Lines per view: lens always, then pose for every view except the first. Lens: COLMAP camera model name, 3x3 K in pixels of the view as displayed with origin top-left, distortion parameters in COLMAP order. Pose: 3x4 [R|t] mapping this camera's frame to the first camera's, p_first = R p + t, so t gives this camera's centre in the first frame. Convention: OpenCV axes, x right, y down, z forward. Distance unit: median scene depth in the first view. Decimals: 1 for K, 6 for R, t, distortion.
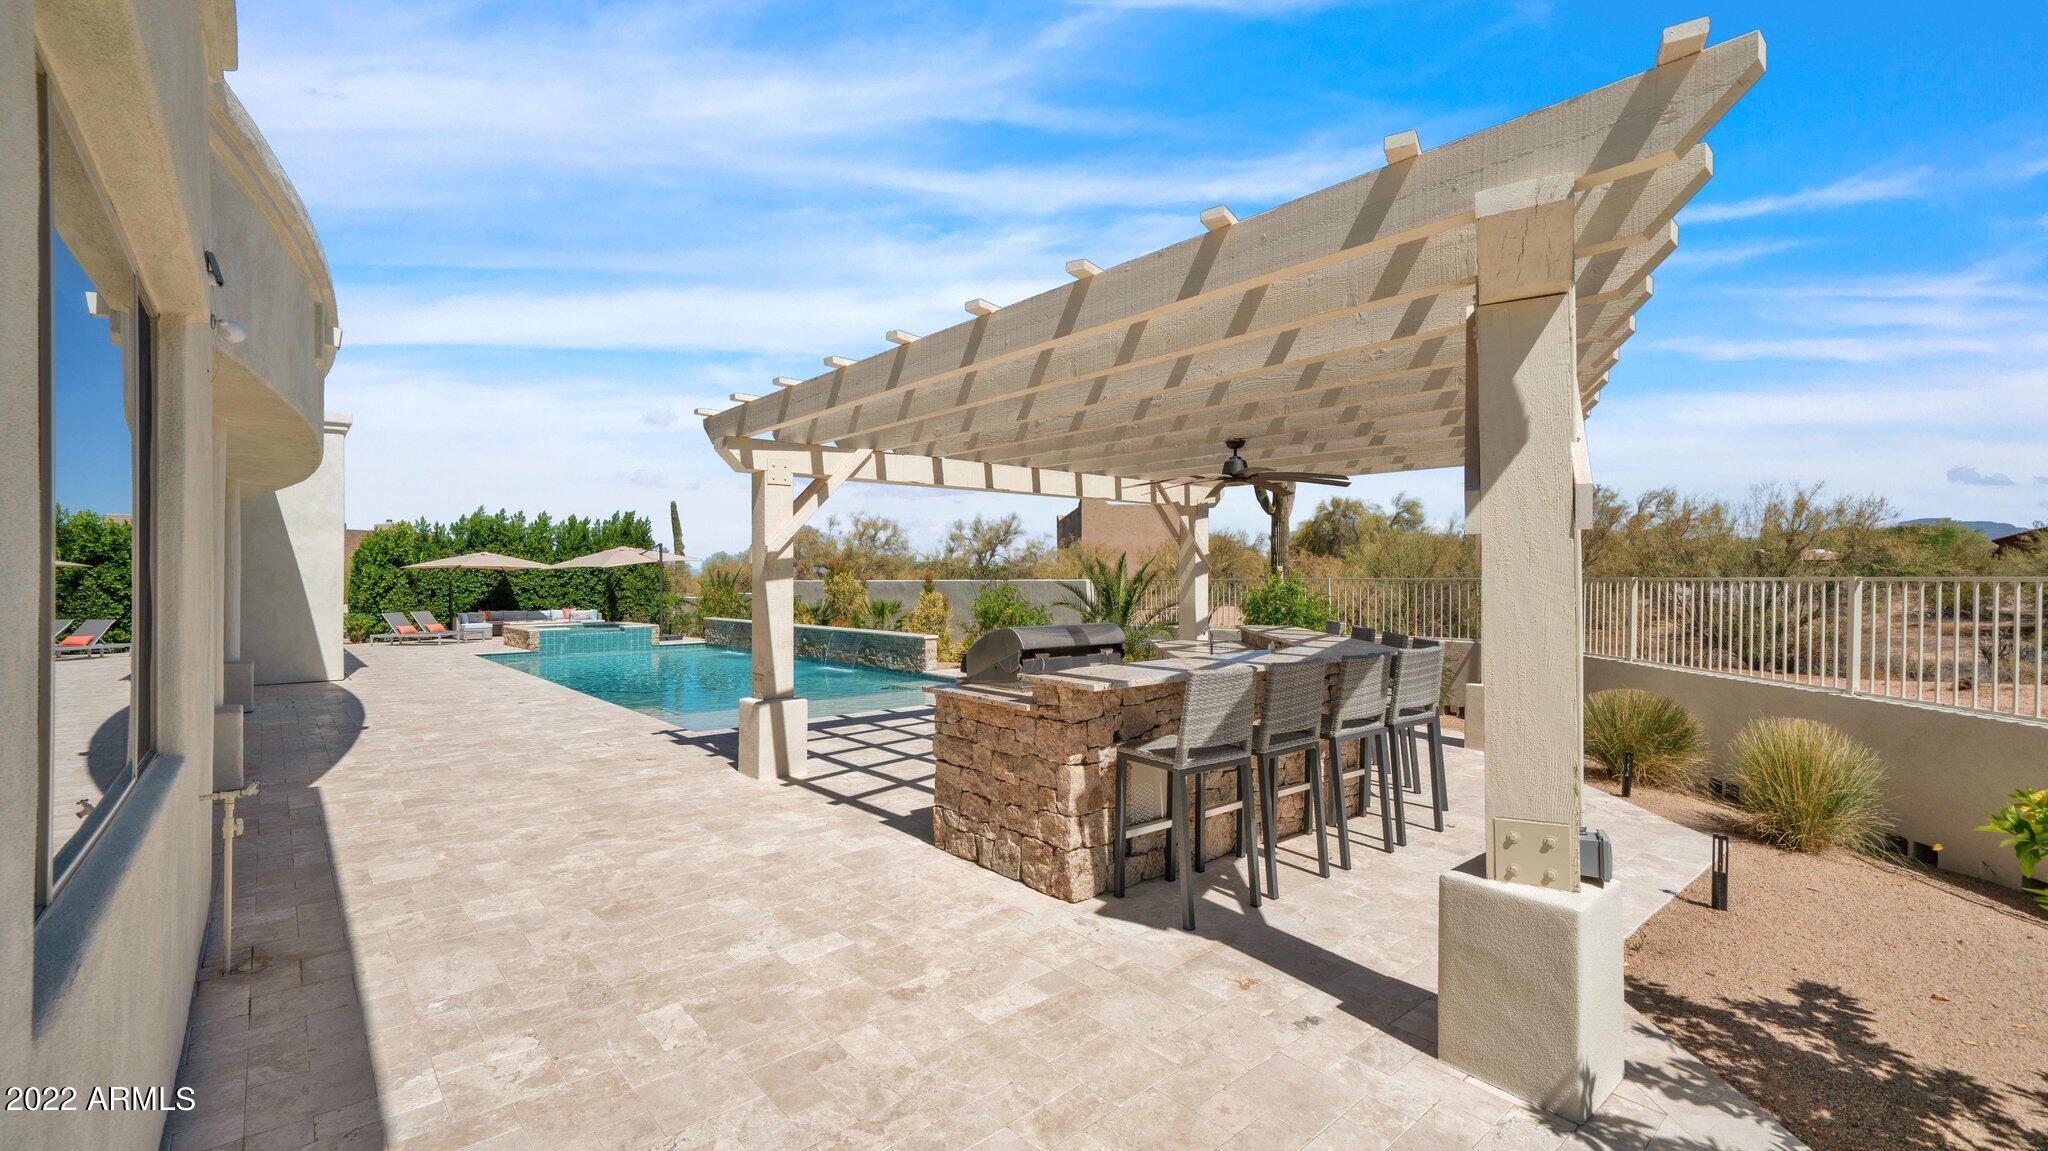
lens RADIAL K [[921.5, 0, 1066.6], [0, 921.5, 550.3], [0, 0, 1]] dist [-0.004509, -0.000532]
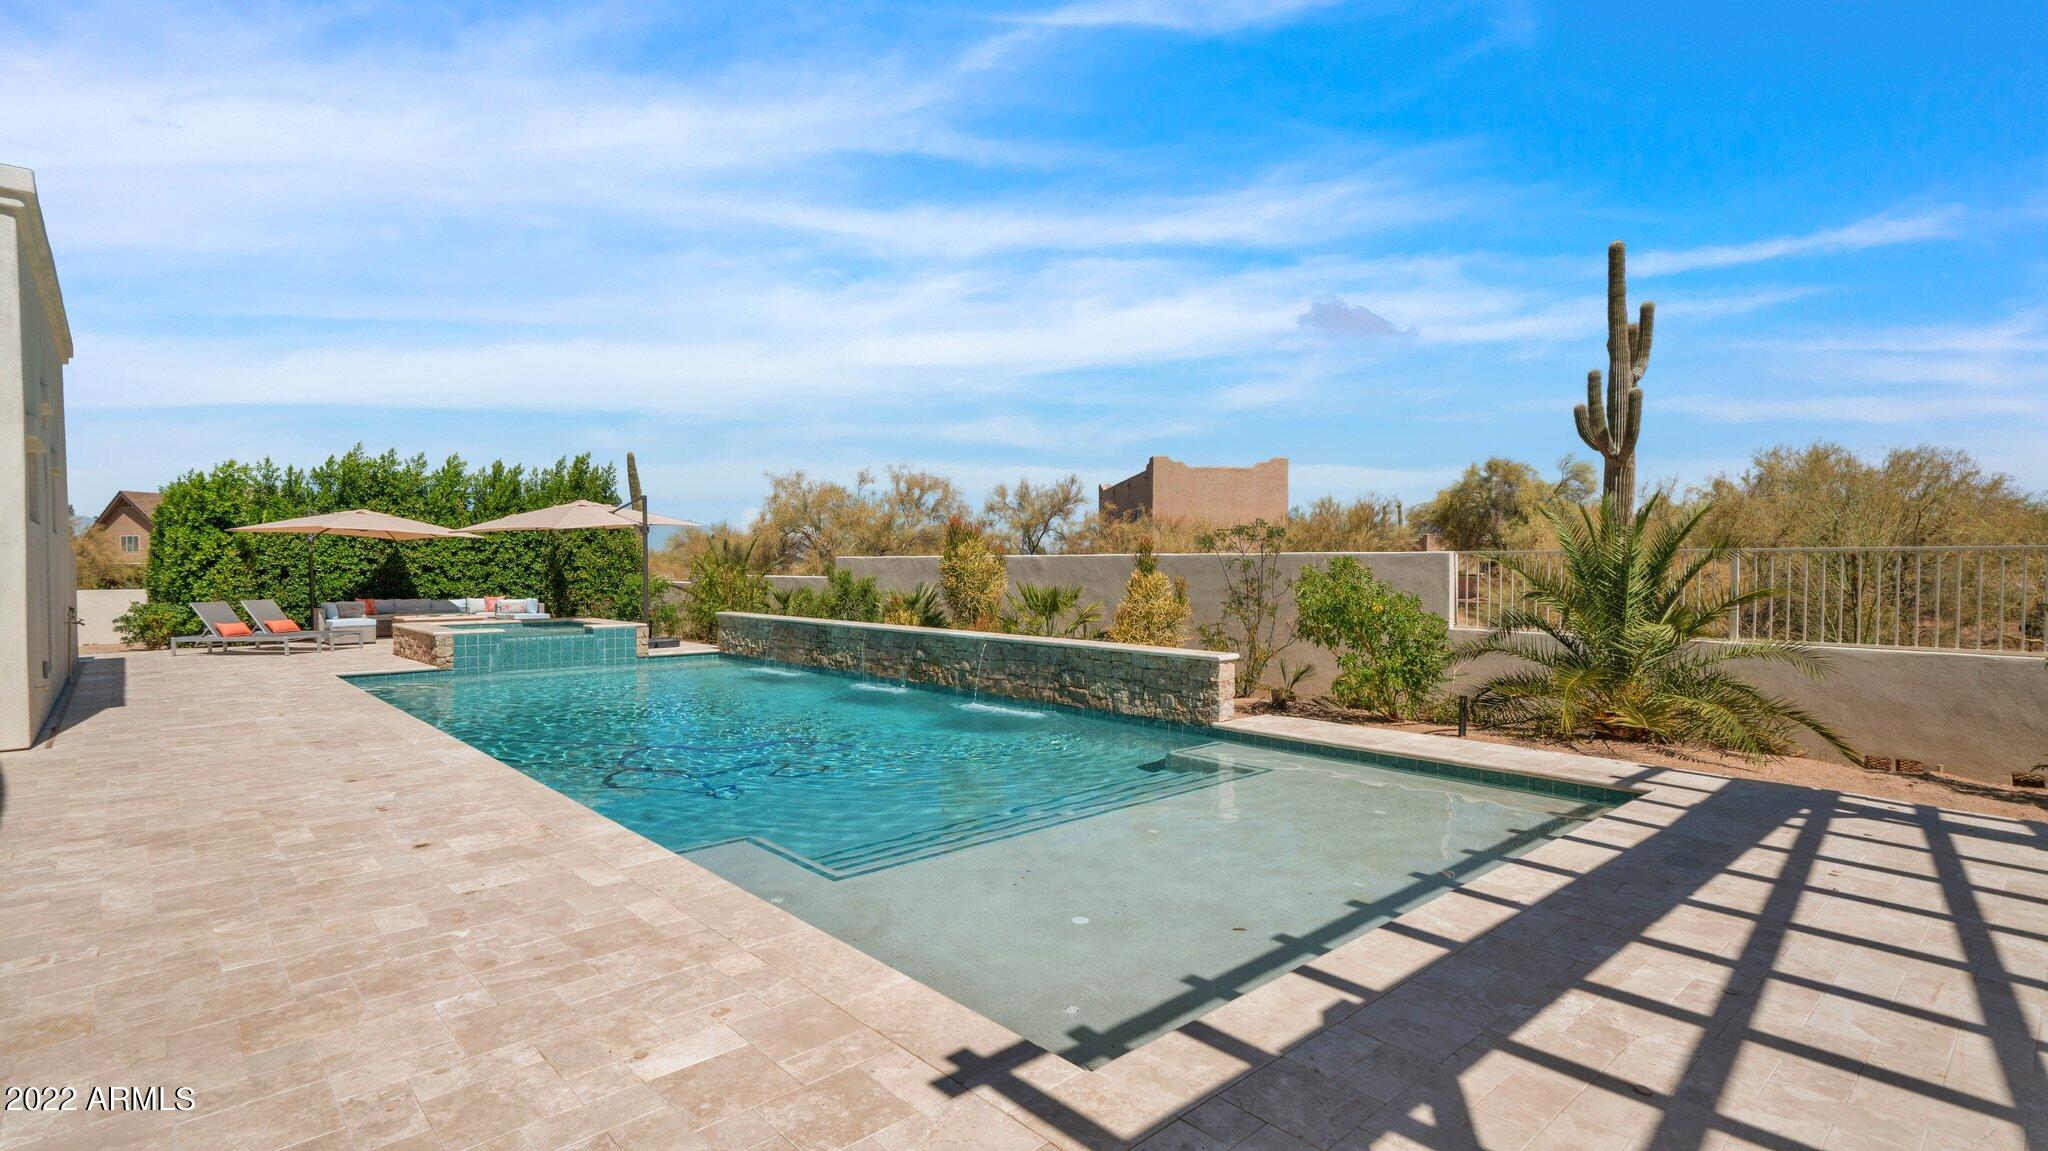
lens RADIAL K [[957.7, 0, 1042.4], [0, 957.7, 559.6], [0, 0, 1]] dist [-0.001177, 0.000624]
pose [[0.999240, 0.006764, 0.038382, -0.166115], [-0.007674, 0.999692, 0.023617, 0.016596], [-0.038211, -0.023894, 0.998984, 0.284143]]
